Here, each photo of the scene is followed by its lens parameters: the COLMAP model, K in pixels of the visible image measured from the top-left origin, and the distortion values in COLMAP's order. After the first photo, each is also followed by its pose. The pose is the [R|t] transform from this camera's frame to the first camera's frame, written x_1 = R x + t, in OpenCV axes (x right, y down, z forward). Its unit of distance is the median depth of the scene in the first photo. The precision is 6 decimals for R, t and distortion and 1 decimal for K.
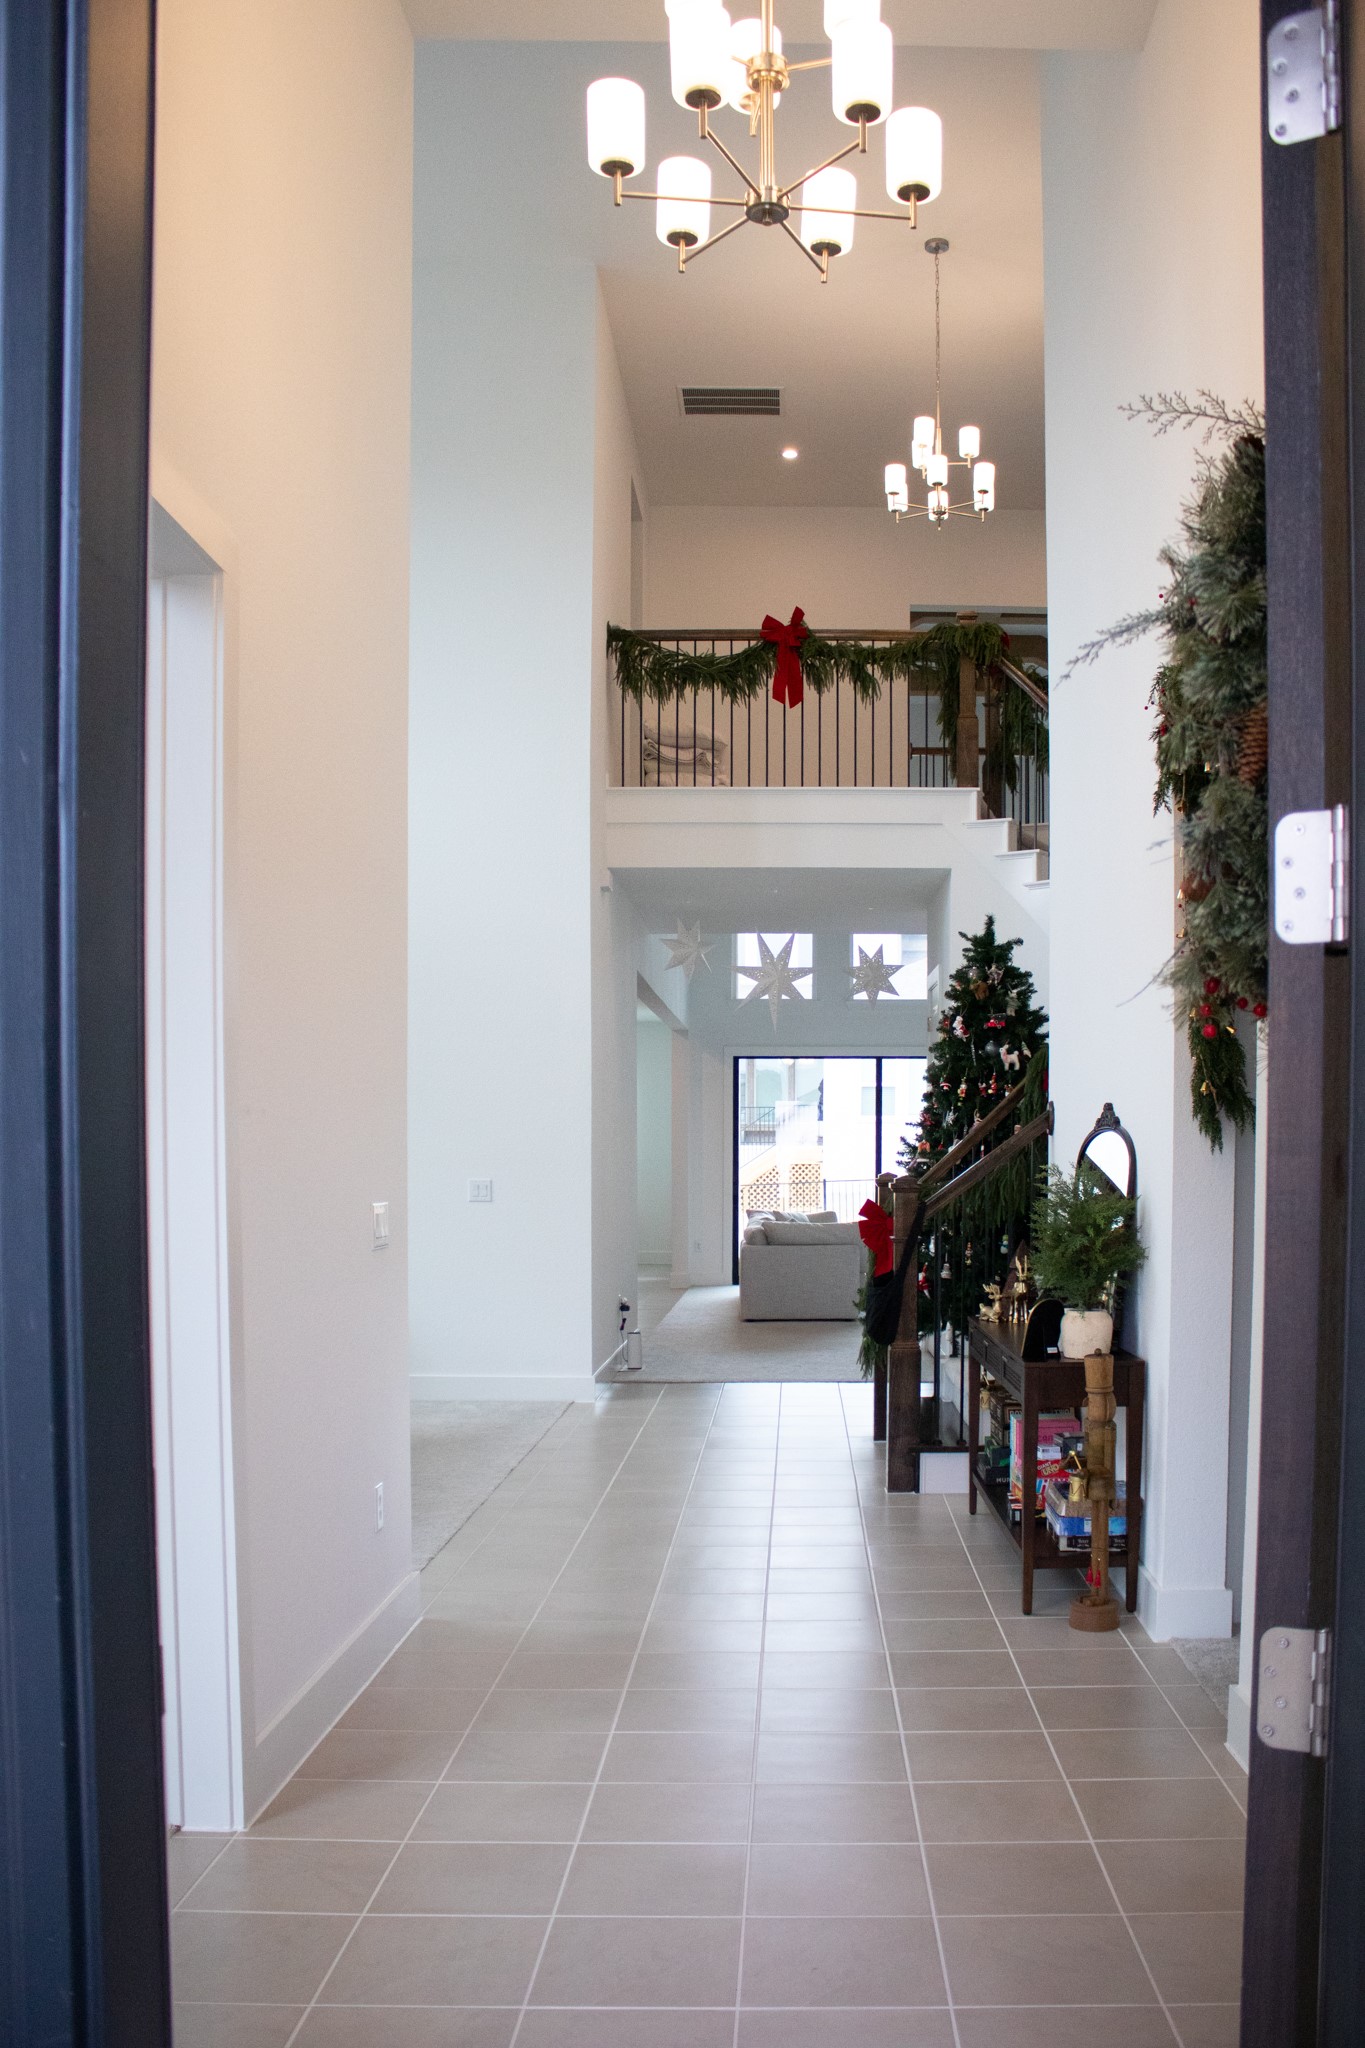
lens RADIAL K [[1772.2, 0, 791.6], [0, 1772.2, 1030.0], [0, 0, 1]] dist [0.057390, -0.001030]
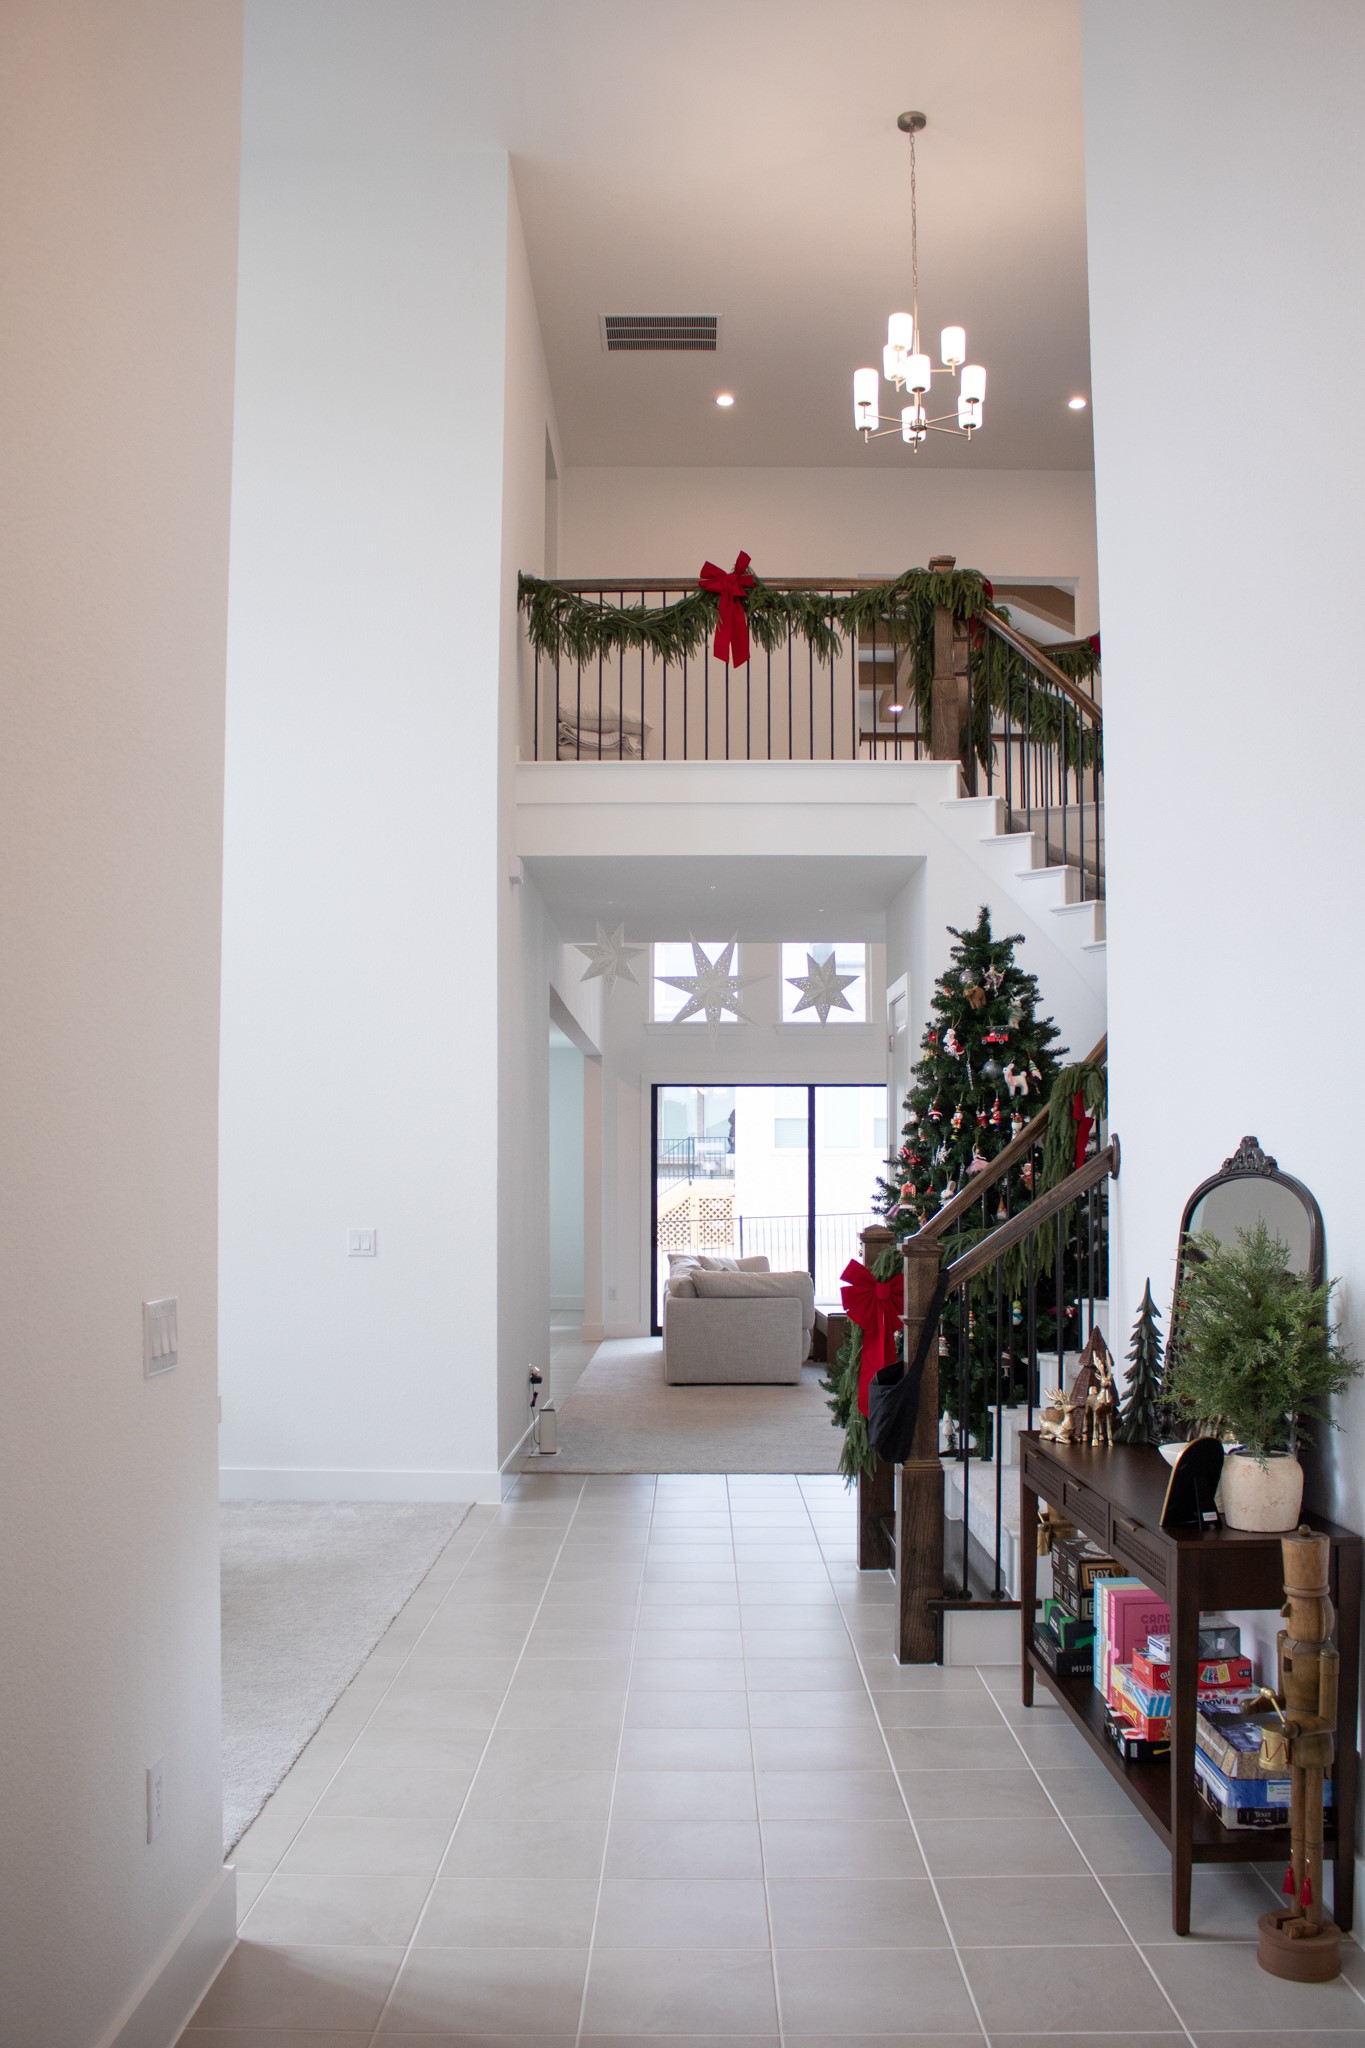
lens RADIAL K [[1751.6, 0, 682.5], [0, 1751.6, 1024.0], [0, 0, 1]] dist [-0.007343, 0.000505]
pose [[0.999984, 0.001913, -0.005281, -0.022645], [-0.002030, 0.999750, -0.022289, 0.007595], [0.005237, 0.022299, 0.999738, 0.185430]]
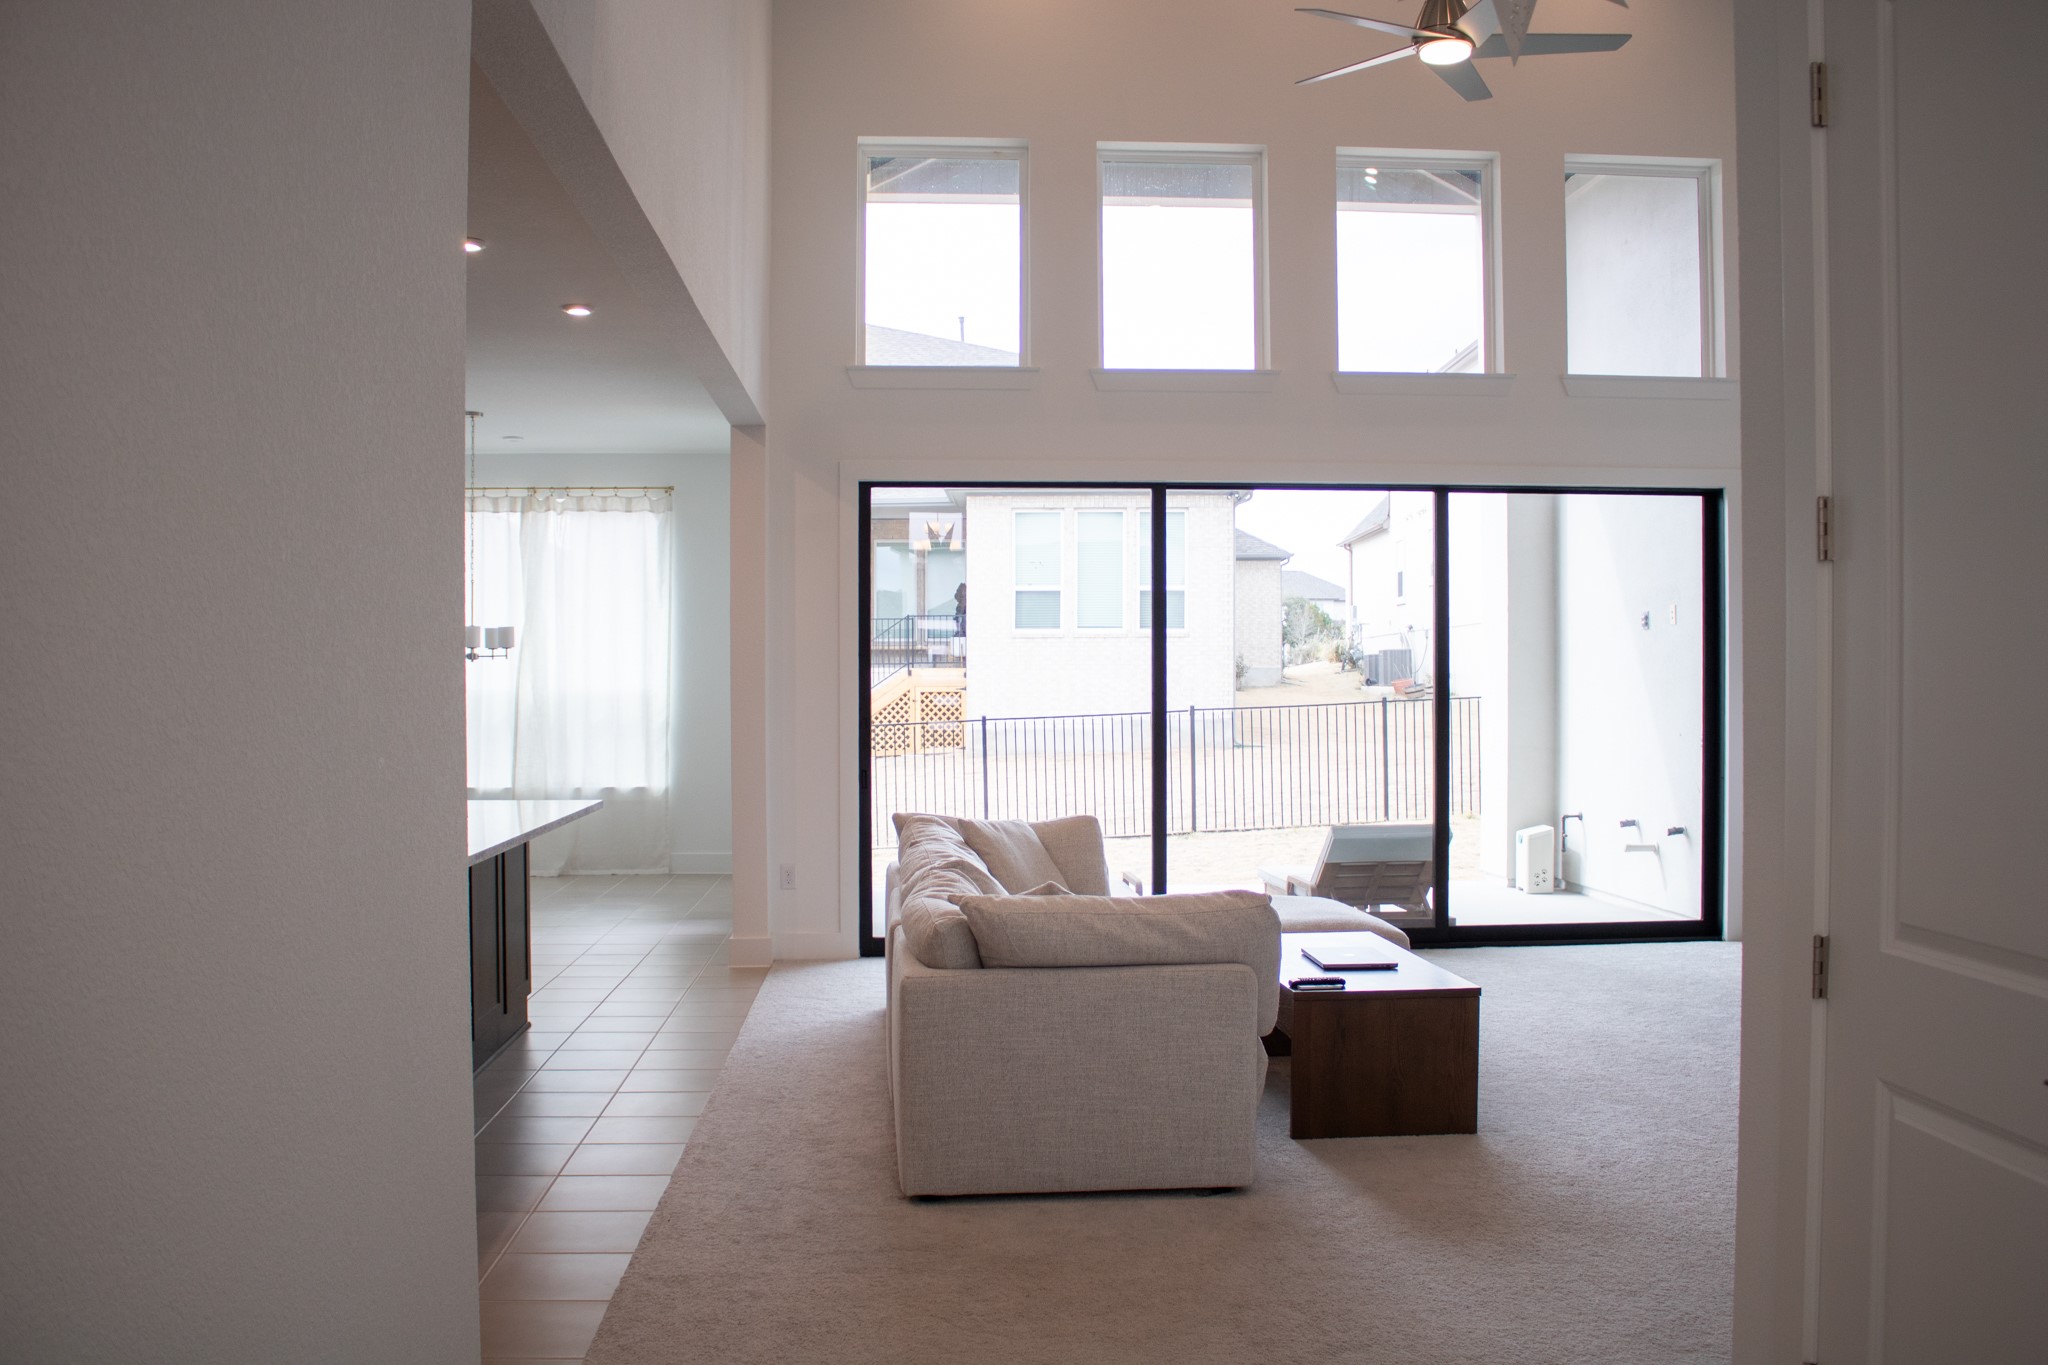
lens RADIAL K [[1751.6, 0, 1024.0], [0, 1751.6, 682.5], [0, 0, 1]] dist [-0.007343, 0.000505]
pose [[0.997595, -0.001871, 0.069286, -0.038481], [-0.003199, 0.997328, 0.072989, 0.061567], [-0.069238, -0.073035, 0.994923, 0.940923]]
